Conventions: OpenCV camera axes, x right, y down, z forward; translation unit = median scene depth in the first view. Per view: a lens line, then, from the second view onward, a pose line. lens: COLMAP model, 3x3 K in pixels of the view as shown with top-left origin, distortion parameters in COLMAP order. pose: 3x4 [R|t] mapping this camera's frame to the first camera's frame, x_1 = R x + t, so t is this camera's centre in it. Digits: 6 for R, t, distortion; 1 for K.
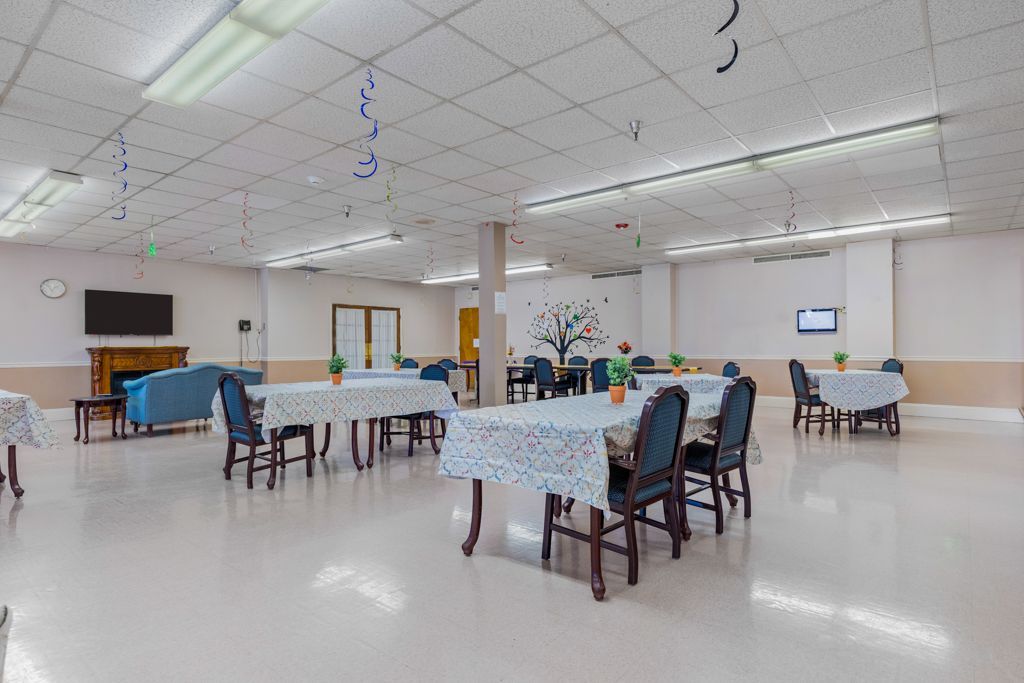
lens RADIAL K [[546.0, 0, 510.6], [0, 546.0, 342.5], [0, 0, 1]] dist [0.000132, 0.000036]
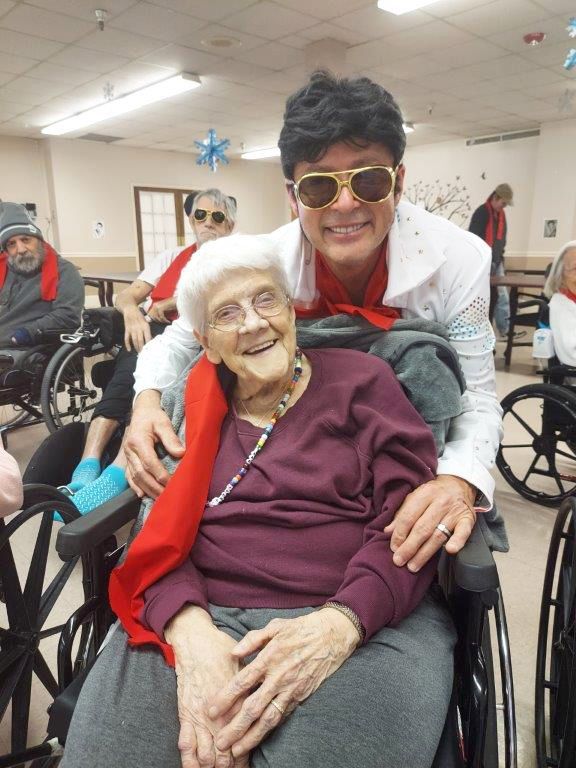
lens RADIAL K [[576.0, 0, 287.1], [0, 576.0, 387.6], [0, 0, 1]] dist [0.041077, -0.001239]
pose [[0.993320, 0.029705, -0.111503, 0.005649], [-0.001051, 0.968587, 0.248673, 0.004646], [0.115387, -0.246895, 0.962148, 0.129320]]
